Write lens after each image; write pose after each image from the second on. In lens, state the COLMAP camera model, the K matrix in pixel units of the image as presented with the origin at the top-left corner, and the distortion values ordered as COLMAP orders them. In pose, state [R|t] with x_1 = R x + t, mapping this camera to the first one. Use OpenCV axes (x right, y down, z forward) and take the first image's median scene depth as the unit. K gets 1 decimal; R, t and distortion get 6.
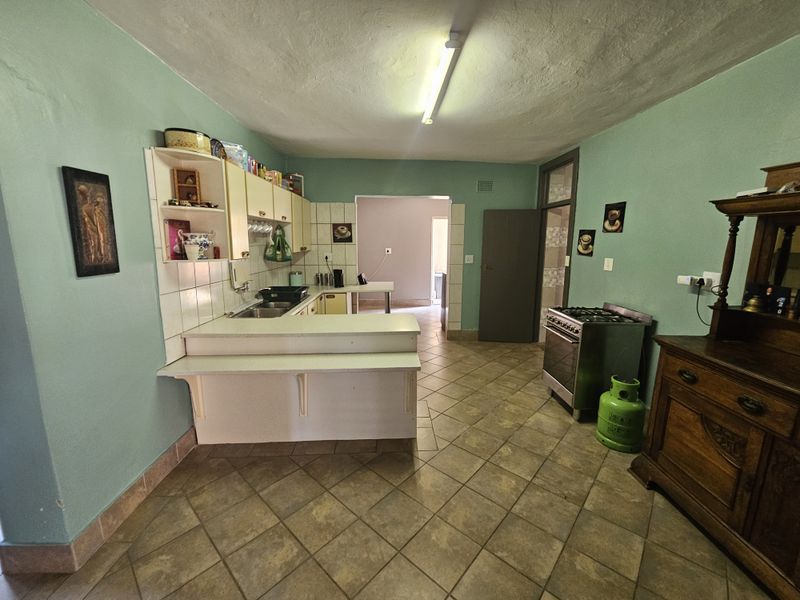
lens RADIAL K [[329.7, 0, 402.1], [0, 329.7, 294.3], [0, 0, 1]] dist [0.003033, -0.000162]
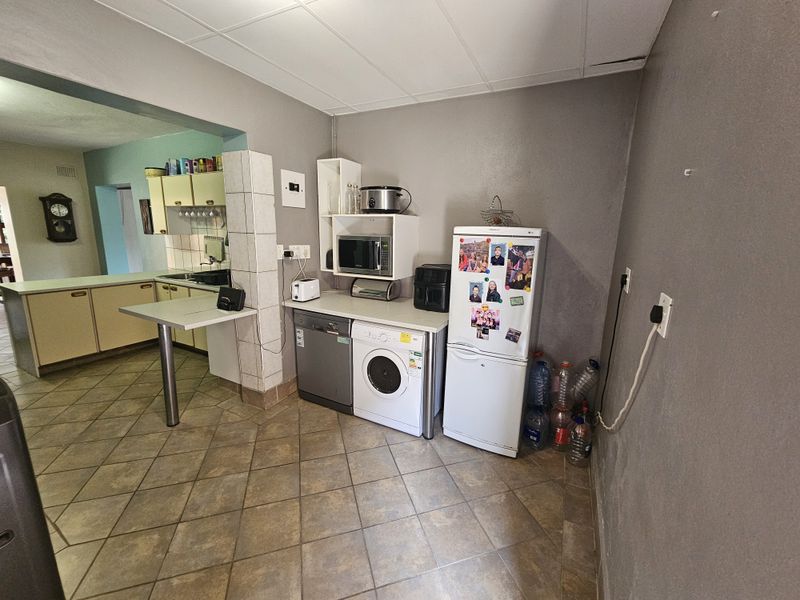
lens RADIAL K [[329.7, 0, 402.1], [0, 329.7, 294.3], [0, 0, 1]] dist [0.003033, -0.000162]
pose [[-0.500040, 0.148404, -0.853192, 0.396746], [-0.170295, 0.949120, 0.264896, -0.509328], [0.849093, 0.277753, -0.449326, 3.126654]]
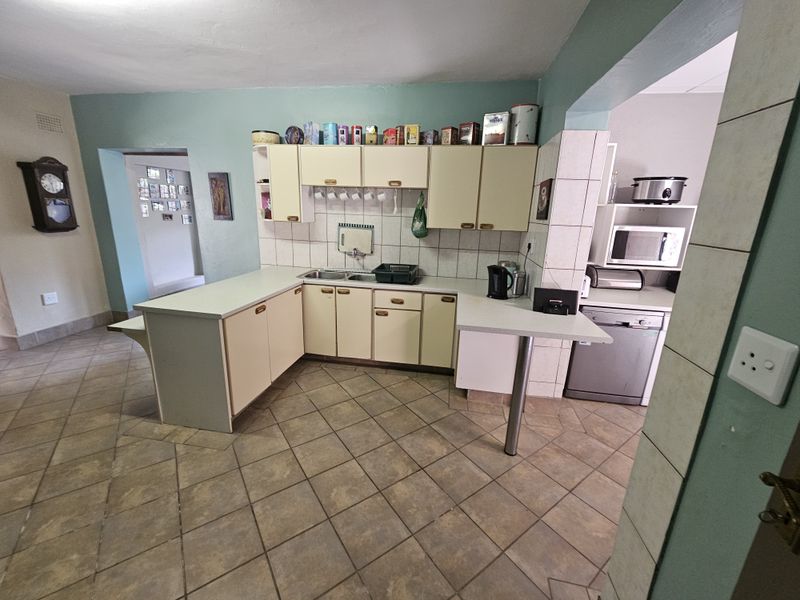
lens RADIAL K [[329.7, 0, 402.1], [0, 329.7, 294.3], [0, 0, 1]] dist [0.003033, -0.000162]
pose [[-0.203888, 0.231599, -0.951205, 0.756256], [-0.193222, 0.942983, 0.271014, -0.300560], [0.959737, 0.239050, -0.147513, 1.849363]]
